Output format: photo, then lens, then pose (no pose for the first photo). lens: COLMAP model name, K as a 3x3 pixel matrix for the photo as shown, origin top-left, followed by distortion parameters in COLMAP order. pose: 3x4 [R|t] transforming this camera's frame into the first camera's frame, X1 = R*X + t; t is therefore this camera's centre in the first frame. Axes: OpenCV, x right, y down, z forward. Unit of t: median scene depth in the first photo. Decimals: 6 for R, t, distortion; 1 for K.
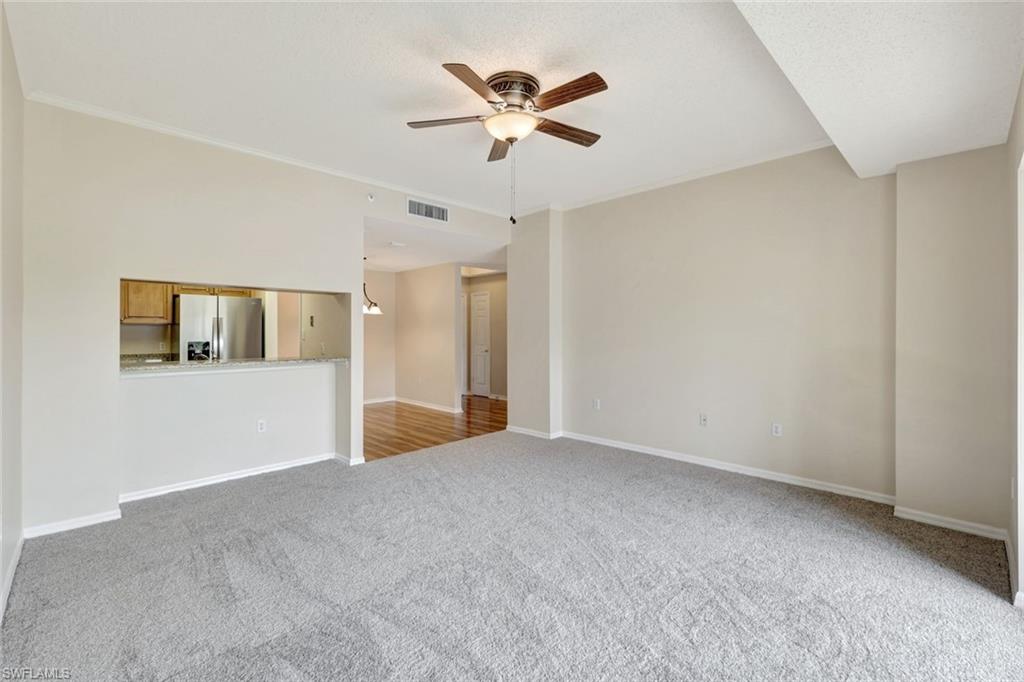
lens RADIAL K [[446.8, 0, 516.8], [0, 446.8, 332.3], [0, 0, 1]] dist [-0.001155, -0.000281]
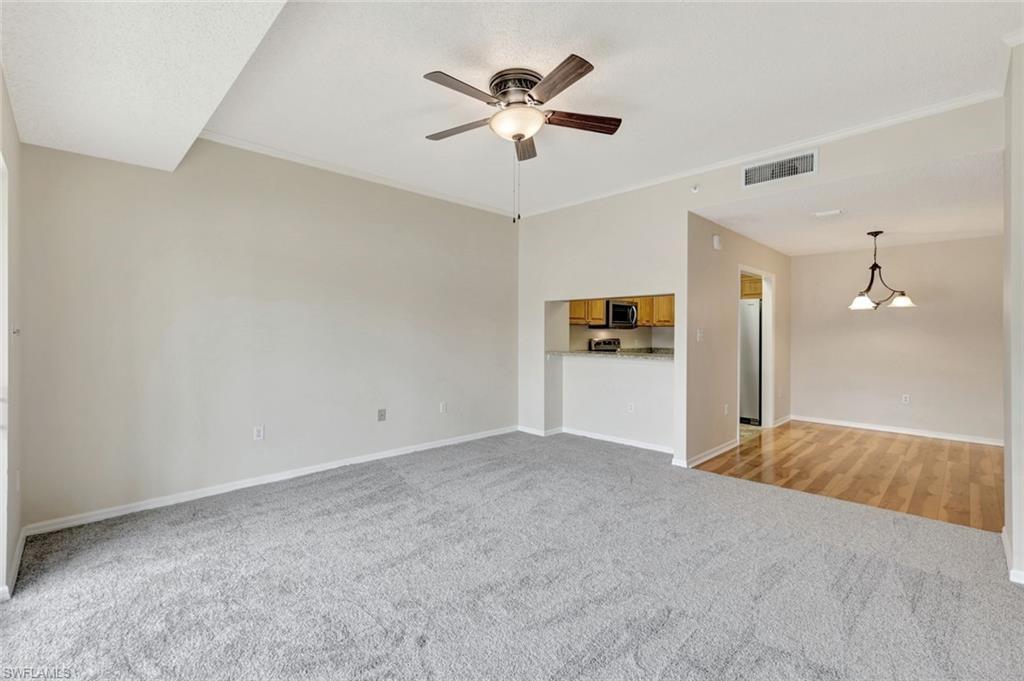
lens RADIAL K [[446.8, 0, 516.8], [0, 446.8, 331.8], [0, 0, 1]] dist [-0.001155, -0.000281]
pose [[-0.002953, 0.003032, -0.999991, 0.779902], [-0.004456, 0.999985, 0.003045, -0.002433], [0.999986, 0.004465, -0.002939, 0.799144]]
